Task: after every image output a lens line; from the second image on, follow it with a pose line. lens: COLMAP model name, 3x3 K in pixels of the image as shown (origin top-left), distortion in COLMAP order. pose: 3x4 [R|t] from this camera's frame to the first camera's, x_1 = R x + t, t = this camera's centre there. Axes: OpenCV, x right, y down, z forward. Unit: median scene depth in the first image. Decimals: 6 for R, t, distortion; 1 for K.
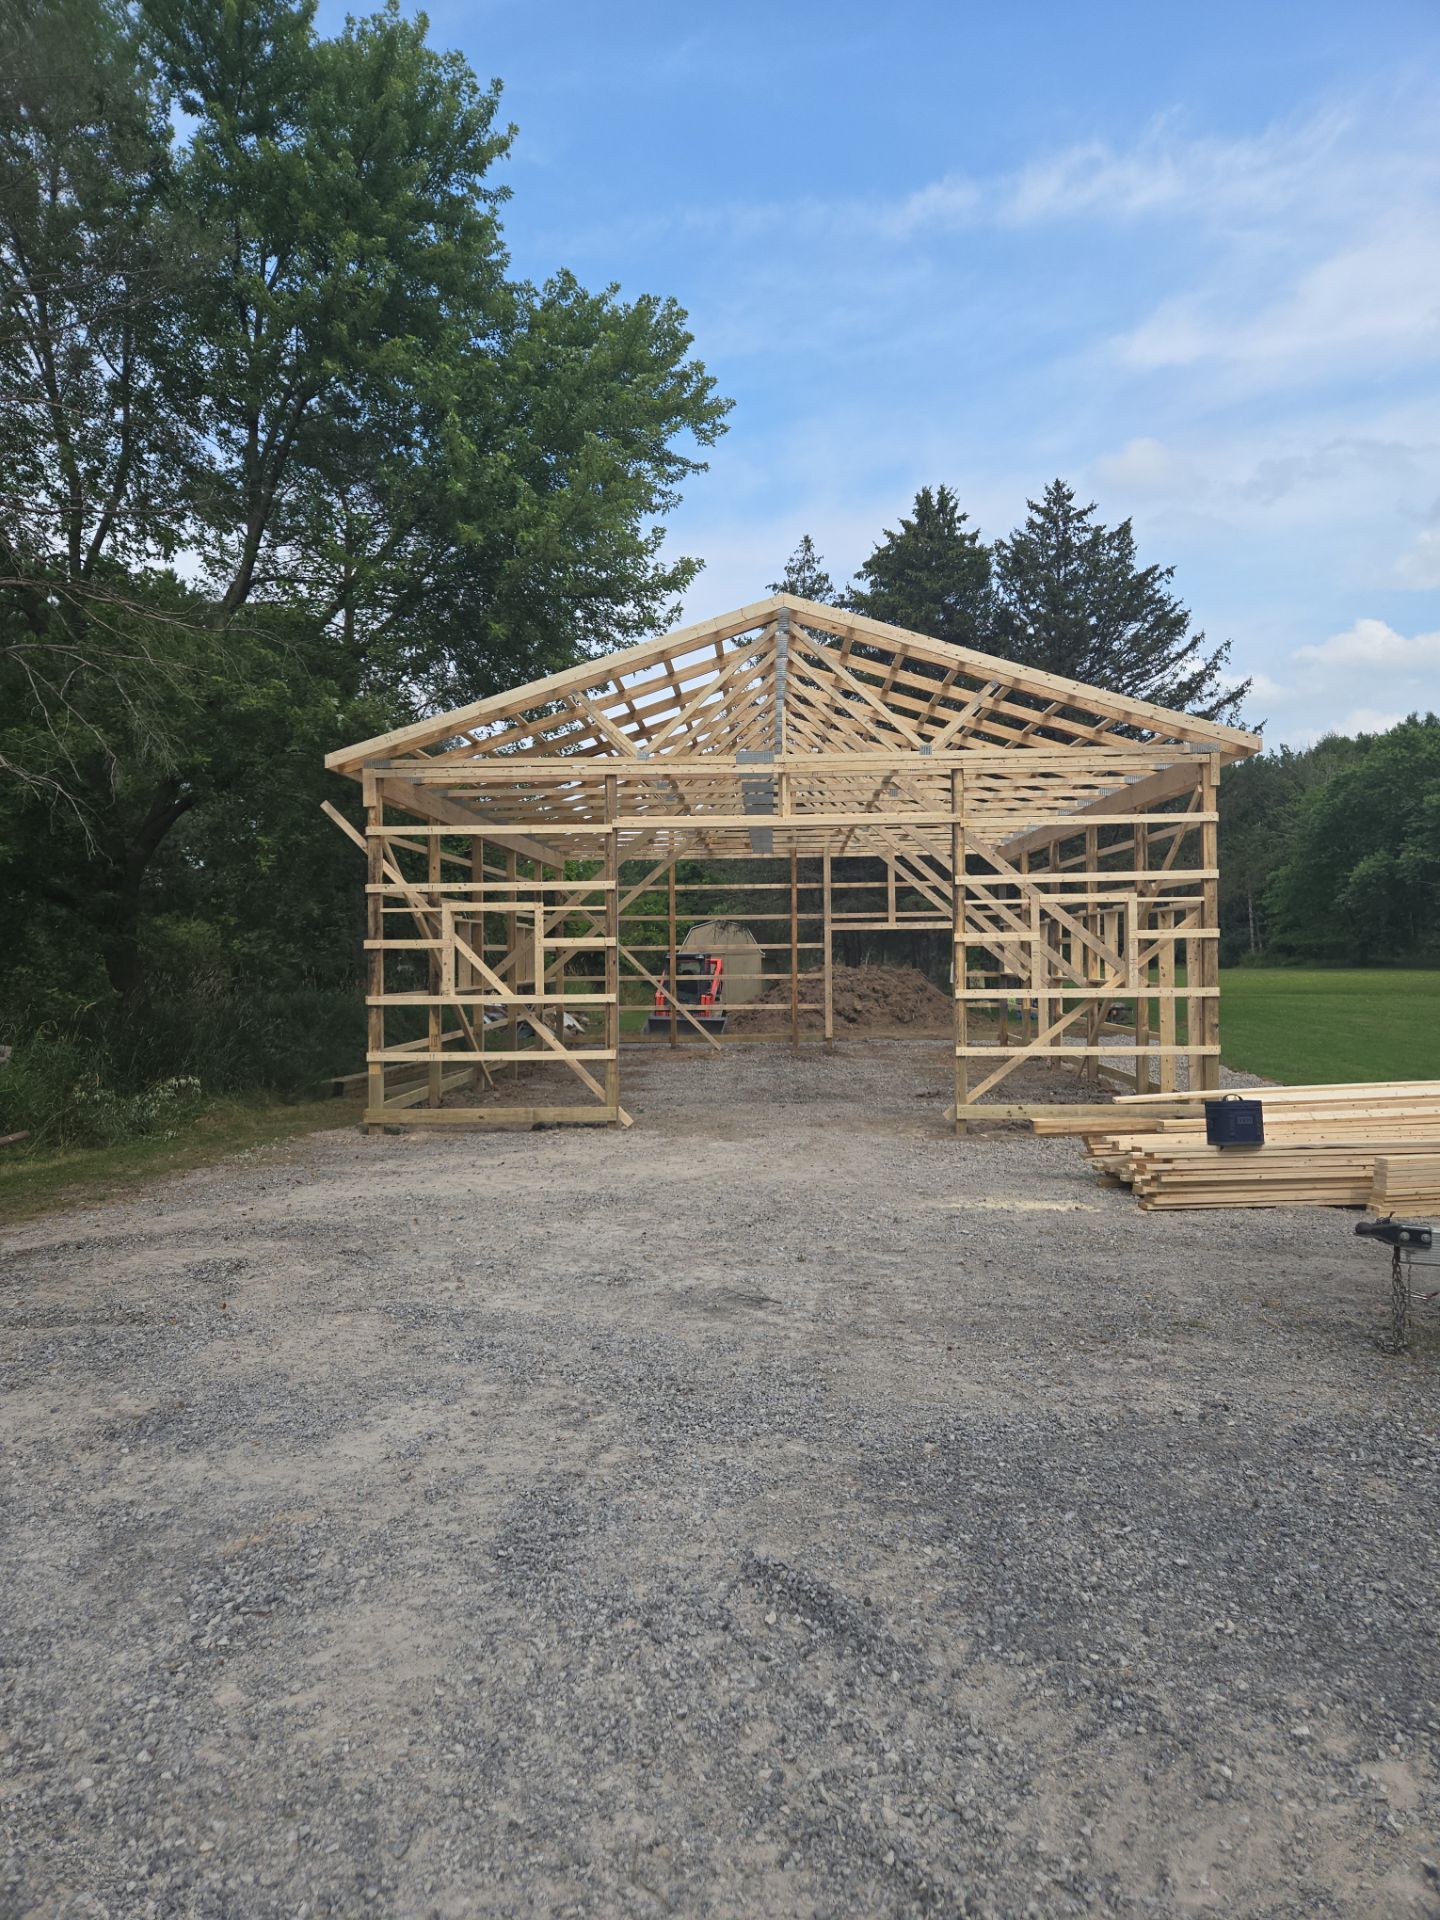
lens RADIAL K [[1293.9, 0, 711.5], [0, 1293.9, 999.1], [0, 0, 1]] dist [0.034977, 0.000316]
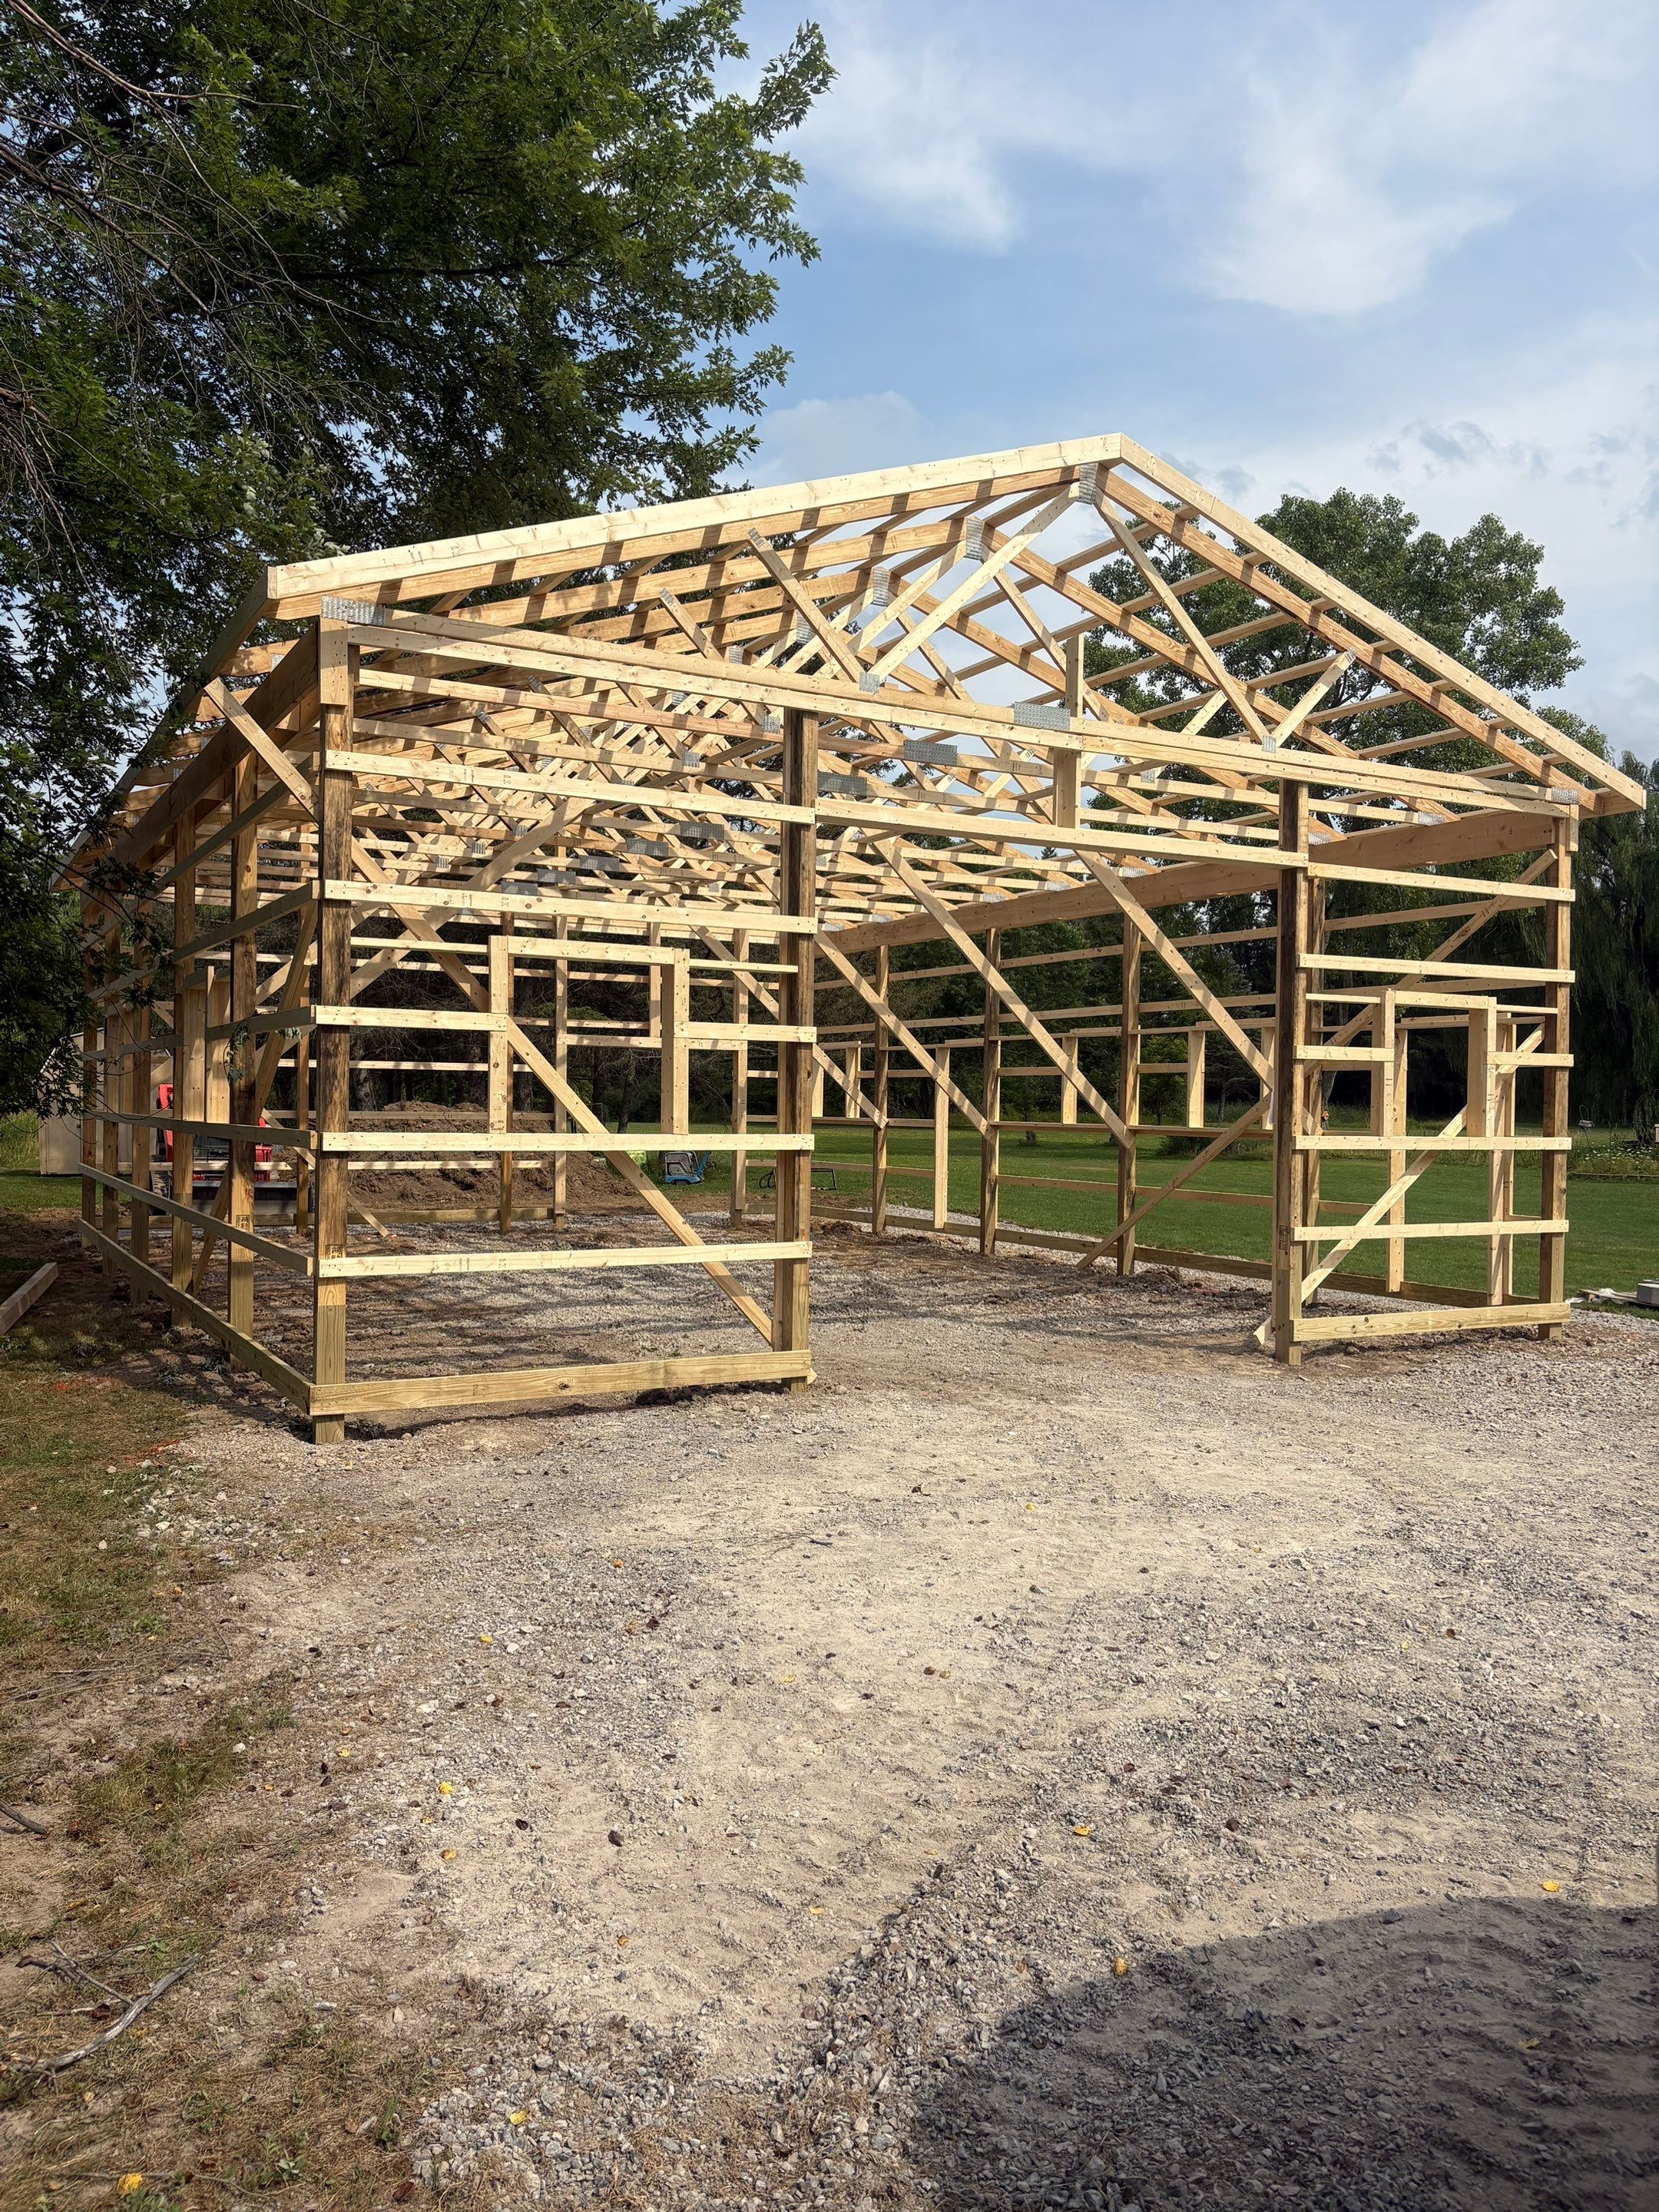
lens RADIAL K [[1706.4, 0, 865.9], [0, 1706.4, 1157.7], [0, 0, 1]] dist [0.035398, -0.025265]
pose [[0.845243, 0.007120, 0.534335, -0.415956], [-0.005574, 0.999974, -0.004508, 0.008248], [-0.534354, 0.000832, 0.845261, 0.399723]]
